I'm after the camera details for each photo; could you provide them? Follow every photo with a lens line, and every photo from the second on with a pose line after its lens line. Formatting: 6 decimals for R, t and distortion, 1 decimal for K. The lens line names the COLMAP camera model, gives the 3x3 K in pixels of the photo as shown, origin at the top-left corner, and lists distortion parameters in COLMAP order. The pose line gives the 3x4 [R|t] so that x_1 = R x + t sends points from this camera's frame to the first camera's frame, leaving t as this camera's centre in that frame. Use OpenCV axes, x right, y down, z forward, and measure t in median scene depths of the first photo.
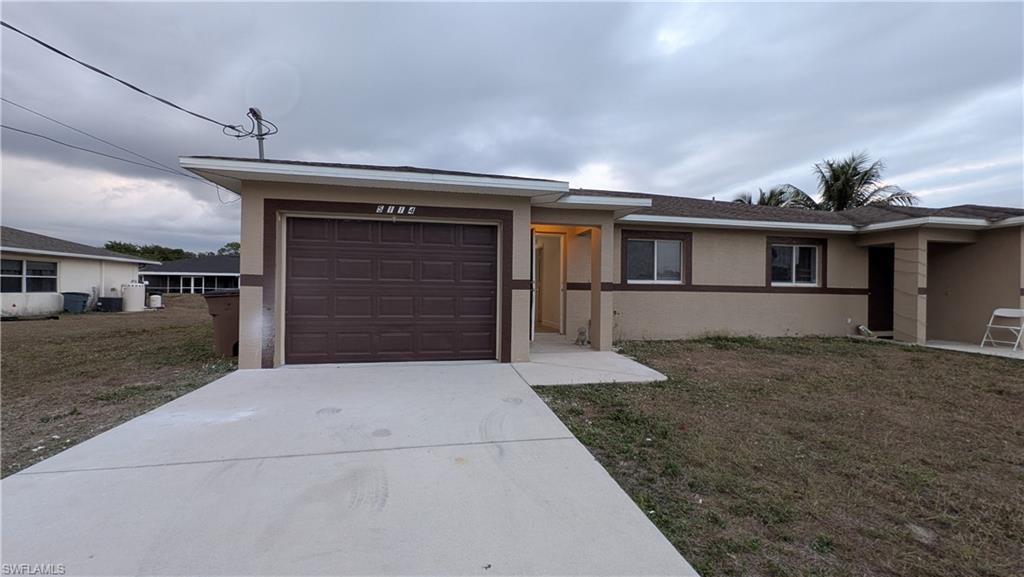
lens RADIAL K [[383.1, 0, 512.3], [0, 383.1, 285.3], [0, 0, 1]] dist [0.007232, -0.000144]
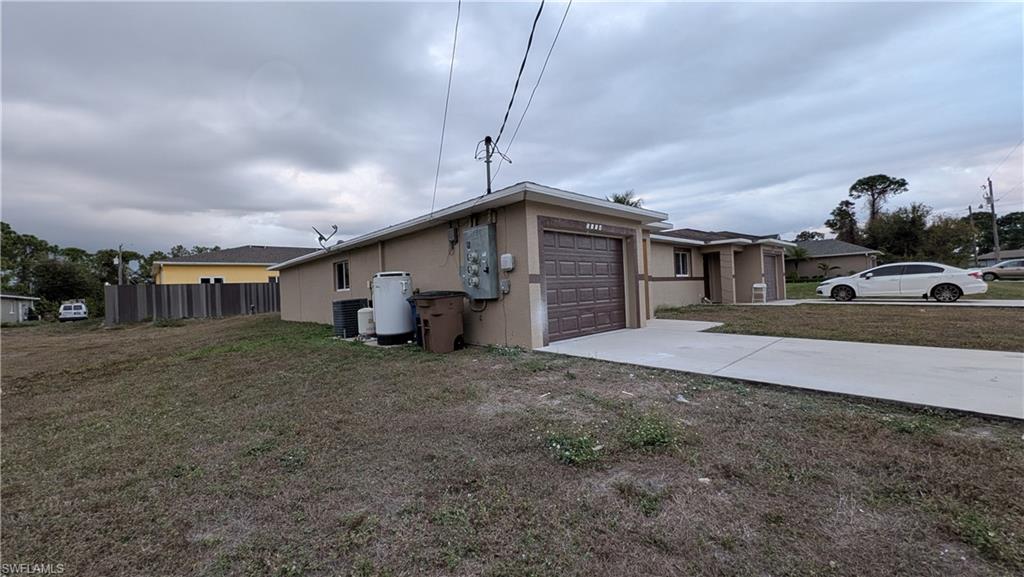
lens RADIAL K [[383.1, 0, 514.7], [0, 383.1, 290.5], [0, 0, 1]] dist [0.007232, -0.000144]
pose [[0.840465, -0.049851, 0.539568, -0.813358], [0.050078, 0.998643, 0.014261, 0.002804], [-0.539547, 0.015034, 0.841821, -0.019659]]
